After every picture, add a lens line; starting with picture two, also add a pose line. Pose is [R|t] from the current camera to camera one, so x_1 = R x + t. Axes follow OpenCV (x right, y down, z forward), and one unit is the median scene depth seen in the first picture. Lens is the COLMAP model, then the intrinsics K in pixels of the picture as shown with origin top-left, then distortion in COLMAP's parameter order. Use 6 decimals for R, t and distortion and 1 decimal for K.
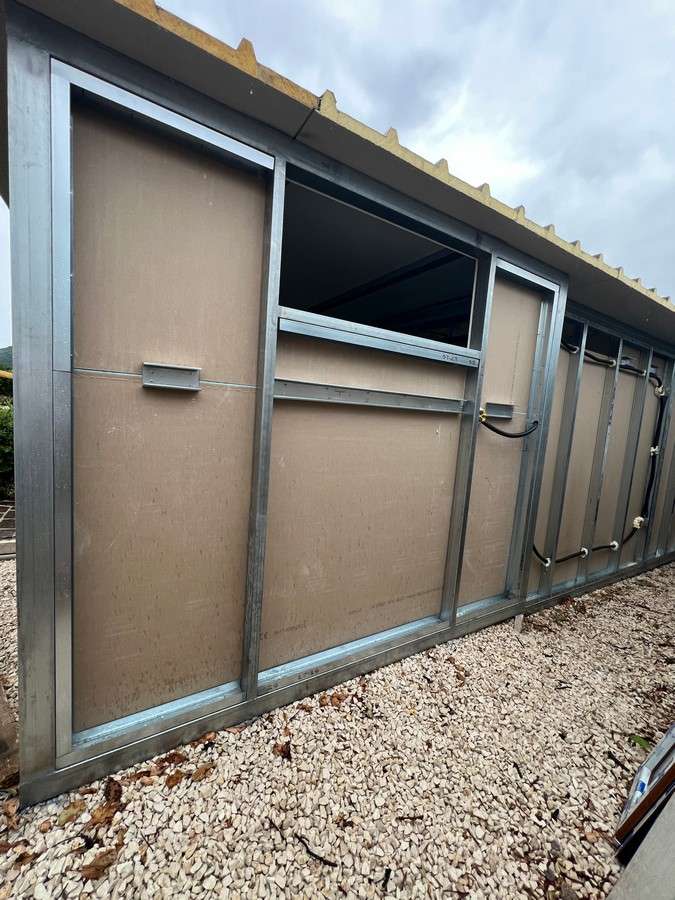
lens RADIAL K [[358.8, 0, 334.1], [0, 358.8, 450.1], [0, 0, 1]] dist [-0.002358, -0.000512]
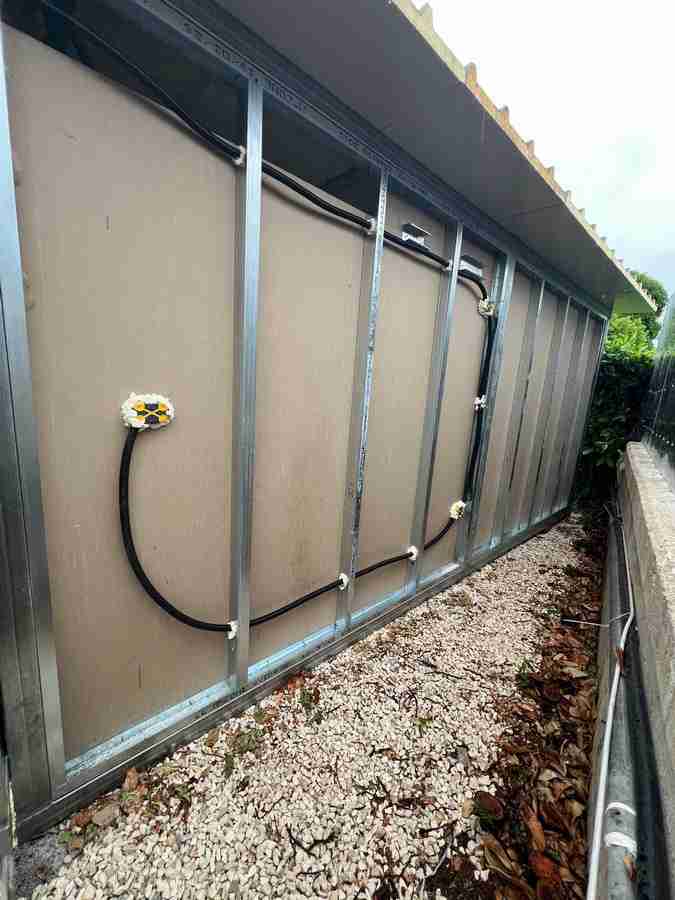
lens RADIAL K [[358.8, 0, 339.5], [0, 358.8, 447.9], [0, 0, 1]] dist [-0.002358, -0.000512]
pose [[0.979435, -0.039967, 0.197760, 0.672027], [0.020643, 0.994891, 0.098826, 0.018770], [-0.200699, -0.092711, 0.975256, 0.527032]]
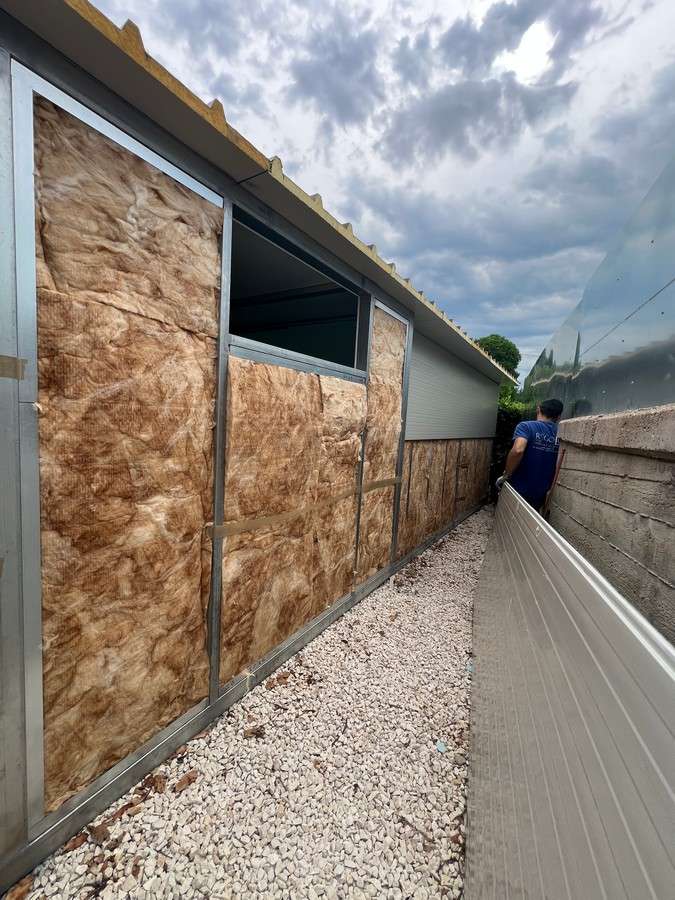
lens RADIAL K [[358.8, 0, 340.9], [0, 358.8, 451.8], [0, 0, 1]] dist [-0.002358, -0.000512]
pose [[0.896850, -0.062675, 0.437871, -0.179423], [0.054200, 0.998022, 0.031840, -0.032242], [-0.439001, -0.004823, 0.898474, -0.064409]]
